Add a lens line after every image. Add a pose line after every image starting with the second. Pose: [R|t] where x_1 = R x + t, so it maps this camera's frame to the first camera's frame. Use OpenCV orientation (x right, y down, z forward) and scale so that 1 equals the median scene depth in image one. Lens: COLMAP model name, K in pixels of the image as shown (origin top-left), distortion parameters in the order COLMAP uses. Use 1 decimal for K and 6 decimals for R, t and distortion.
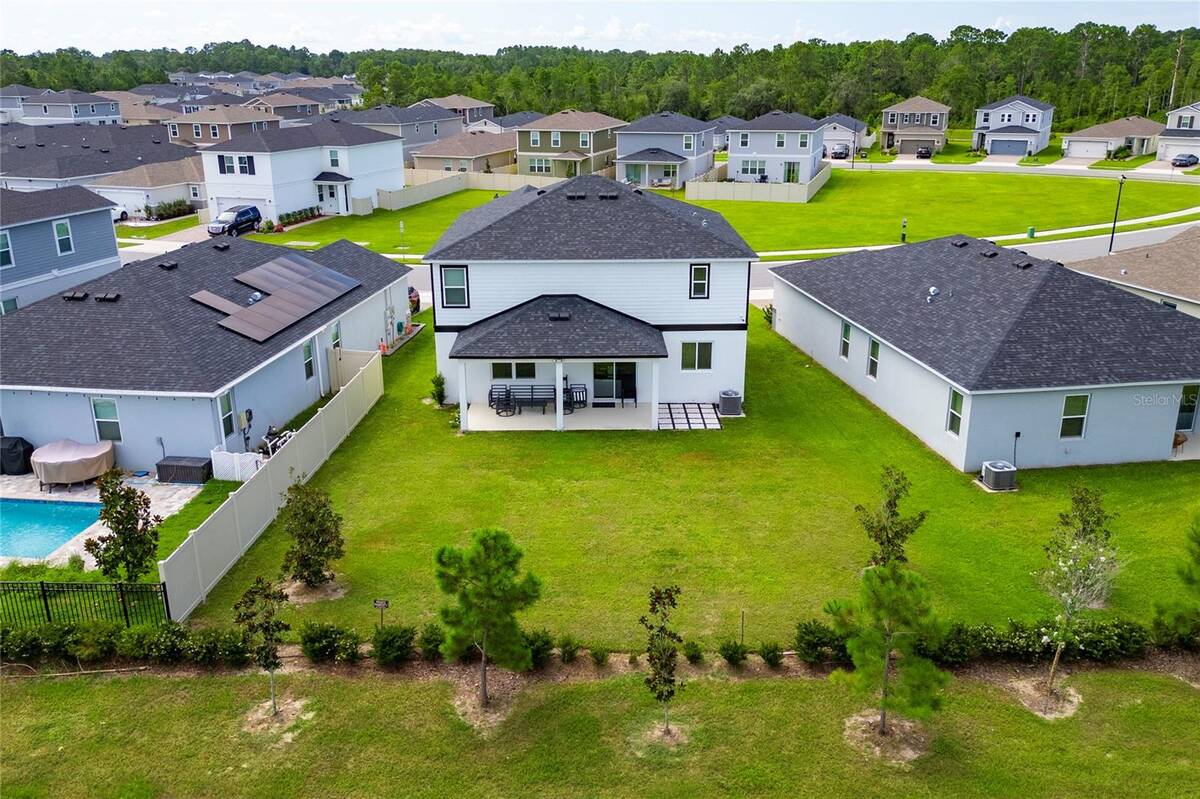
lens RADIAL K [[993.3, 0, 591.8], [0, 993.3, 399.9], [0, 0, 1]] dist [0.070138, -0.067624]
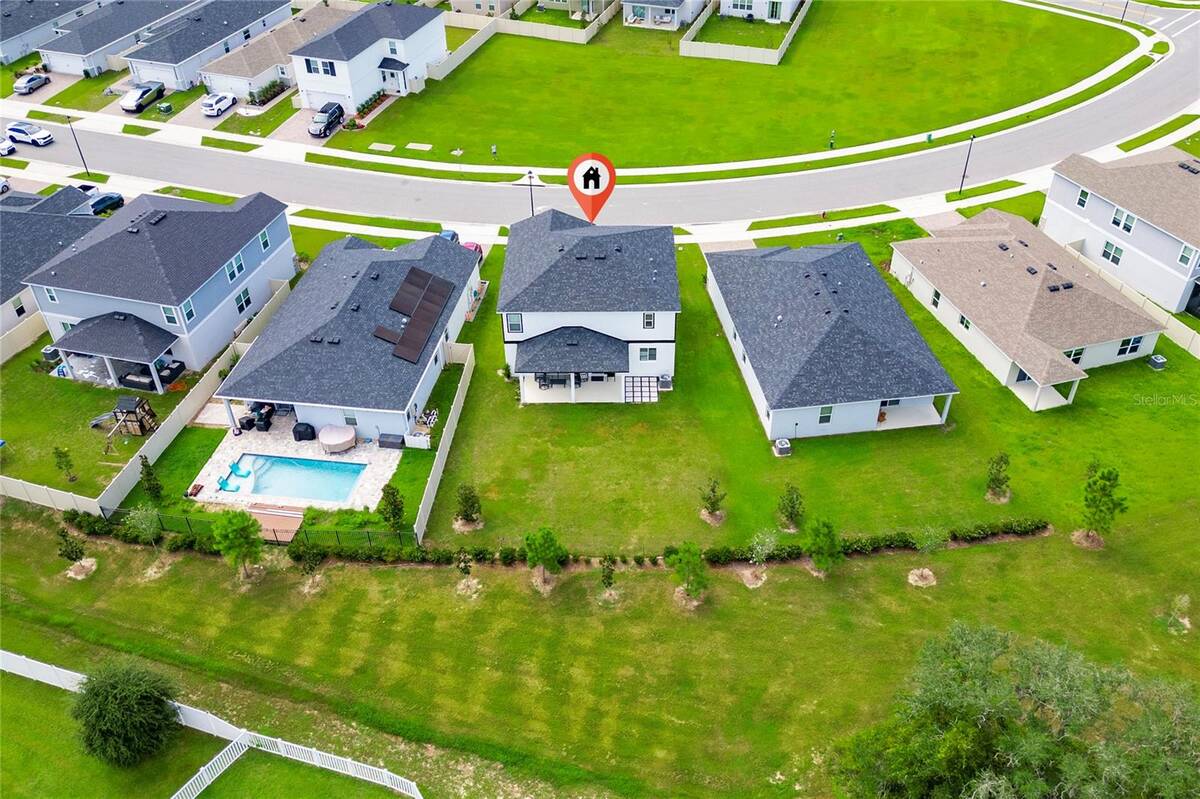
lens RADIAL K [[993.3, 0, 618.8], [0, 993.3, 412.0], [0, 0, 1]] dist [0.070138, -0.067624]
pose [[0.999998, 0.000877, 0.001813, 0.059363], [-0.001465, 0.934521, 0.355904, -0.721923], [-0.001382, -0.355906, 0.934521, -0.900049]]
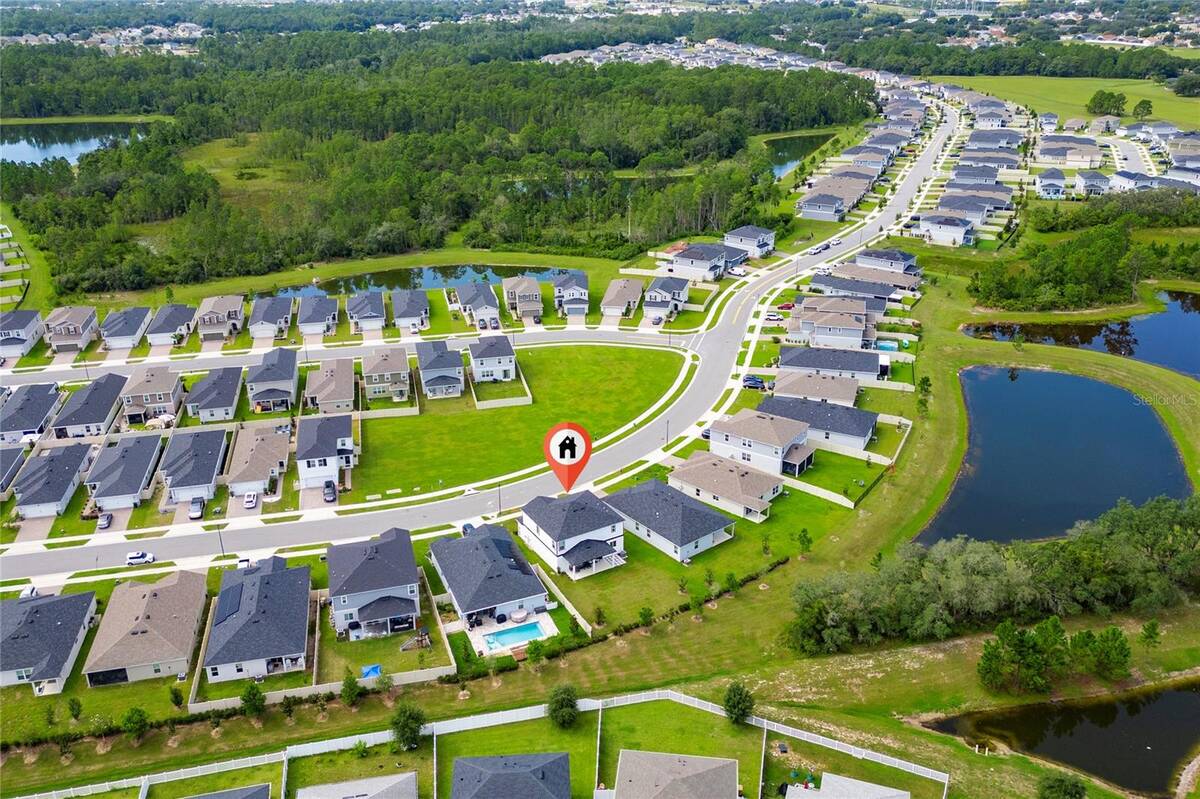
lens RADIAL K [[993.3, 0, 600.9], [0, 993.3, 394.5], [0, 0, 1]] dist [0.070138, -0.067624]
pose [[0.858452, -0.198084, 0.473099, -2.115075], [0.162613, 0.979938, 0.115229, -1.364976], [-0.486433, -0.021987, 0.873441, -3.057572]]
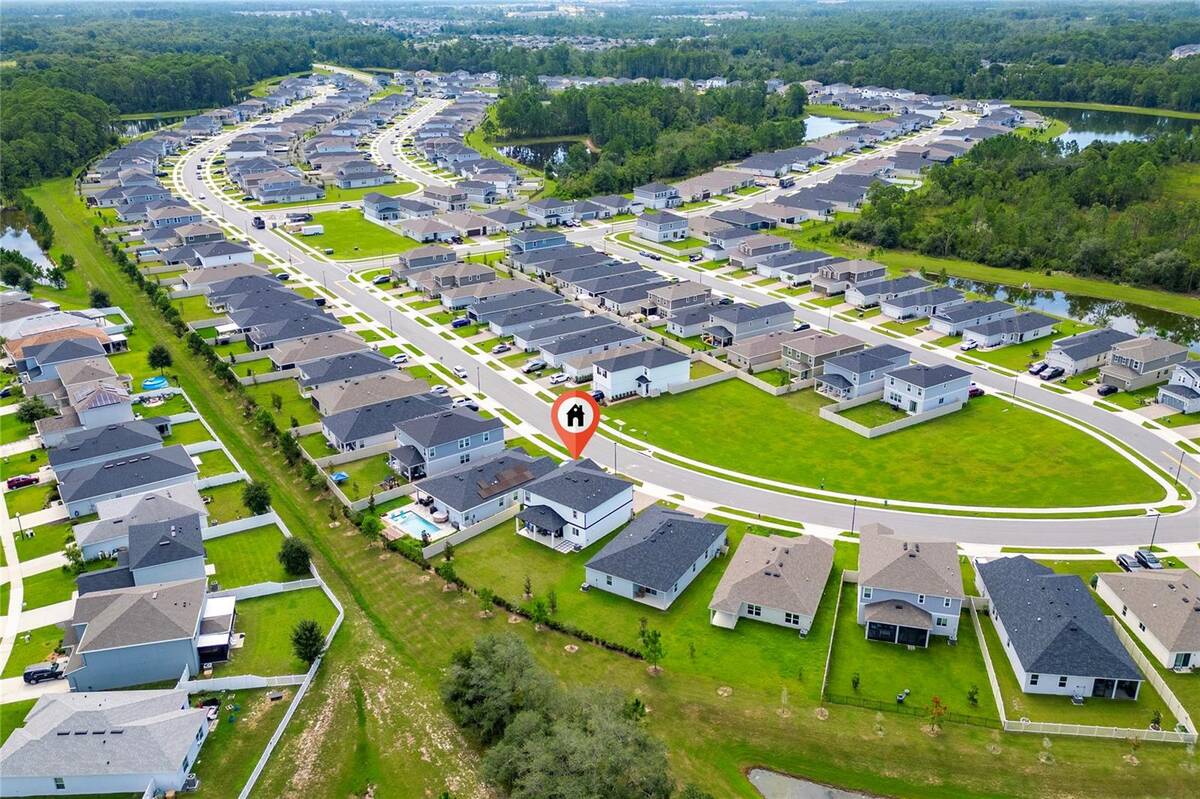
lens RADIAL K [[993.3, 0, 602.9], [0, 993.3, 397.1], [0, 0, 1]] dist [0.070138, -0.067624]
pose [[0.774962, 0.239165, -0.585008, 2.729461], [-0.198226, 0.970907, 0.134338, -1.284562], [0.600117, 0.011857, 0.799824, -2.339057]]
